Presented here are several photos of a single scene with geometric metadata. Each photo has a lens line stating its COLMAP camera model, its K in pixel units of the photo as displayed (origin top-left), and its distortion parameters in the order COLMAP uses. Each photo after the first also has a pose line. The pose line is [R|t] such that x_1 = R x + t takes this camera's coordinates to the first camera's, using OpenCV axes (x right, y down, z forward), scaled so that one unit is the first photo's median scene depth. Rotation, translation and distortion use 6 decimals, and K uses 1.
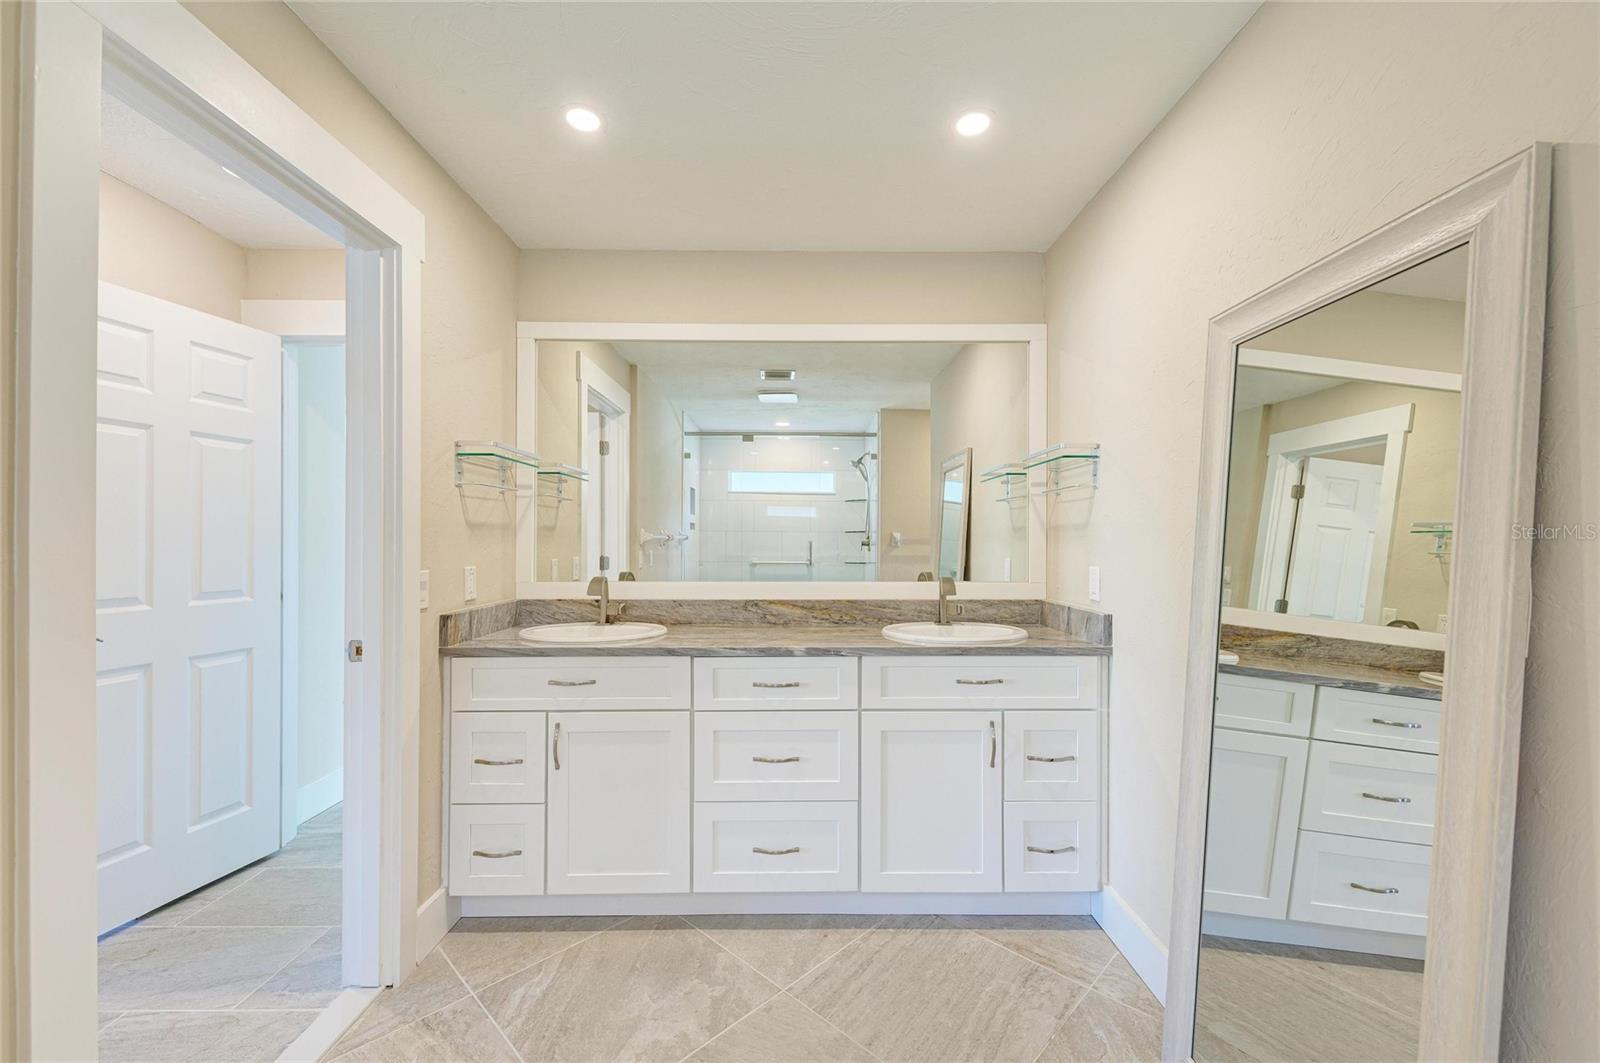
lens RADIAL K [[642.0, 0, 804.1], [0, 642.0, 547.2], [0, 0, 1]] dist [0.007991, -0.000083]
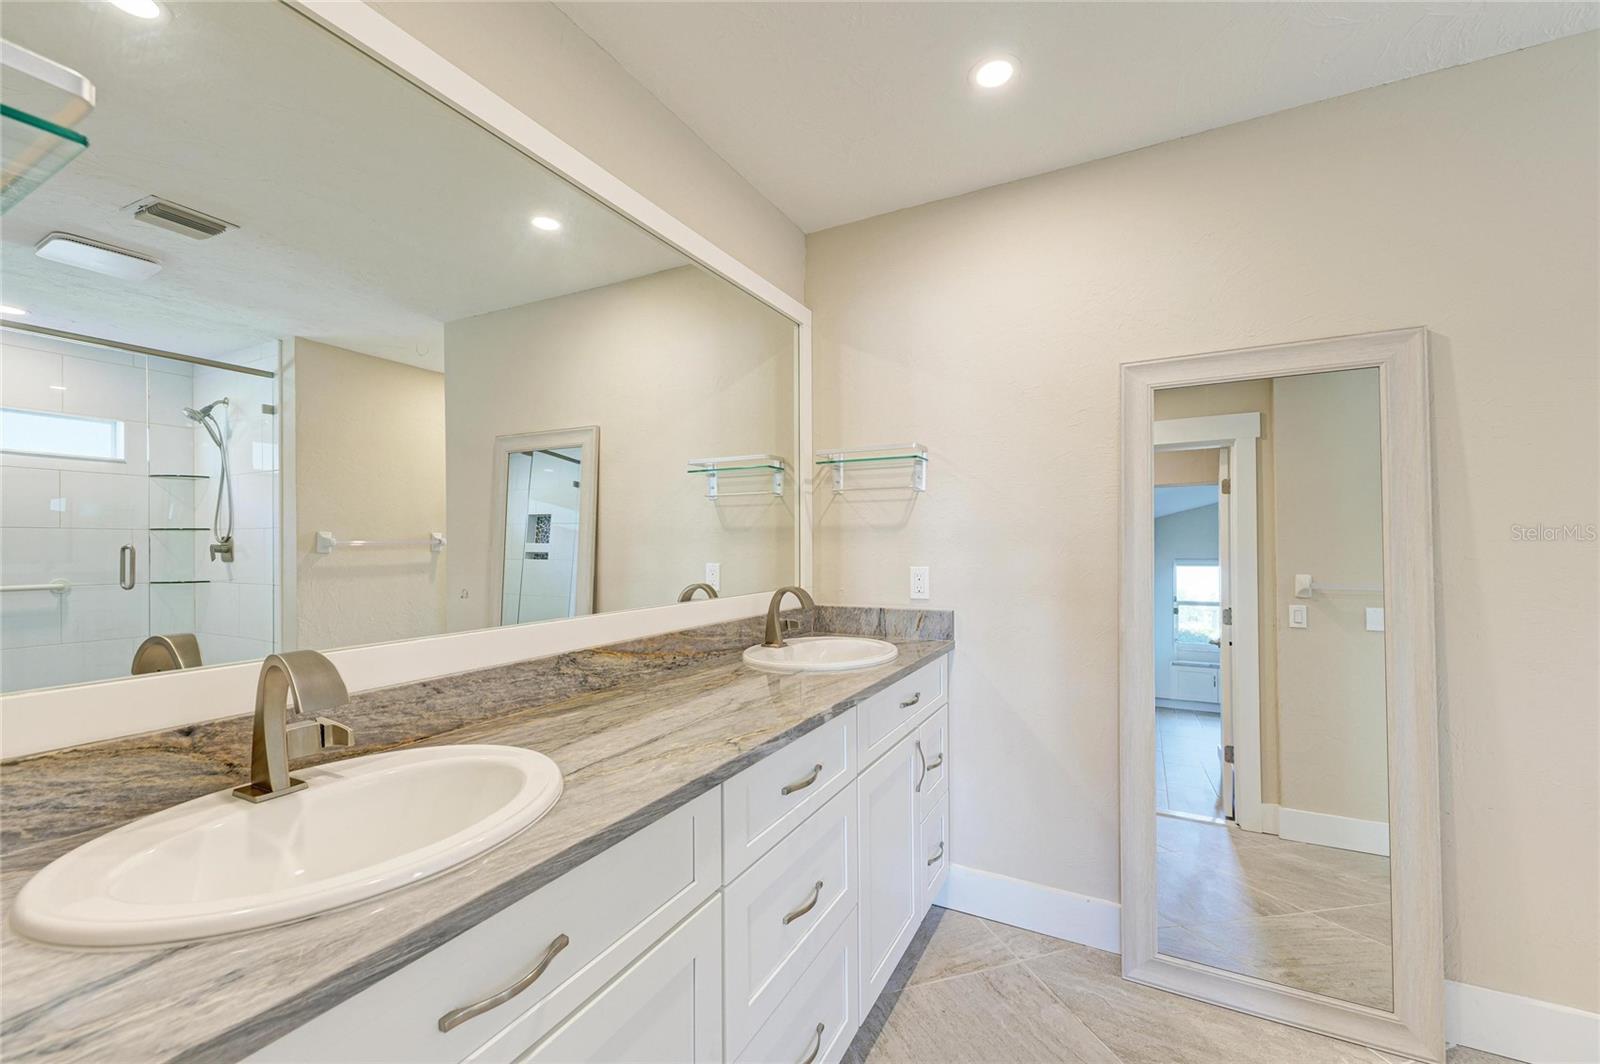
lens RADIAL K [[642.0, 0, 804.1], [0, 642.0, 547.7], [0, 0, 1]] dist [0.007991, -0.000083]
pose [[0.472451, -0.011911, 0.881276, -0.462386], [0.014295, 0.999881, 0.005851, -0.007138], [-0.881241, 0.009833, 0.472565, 0.567963]]
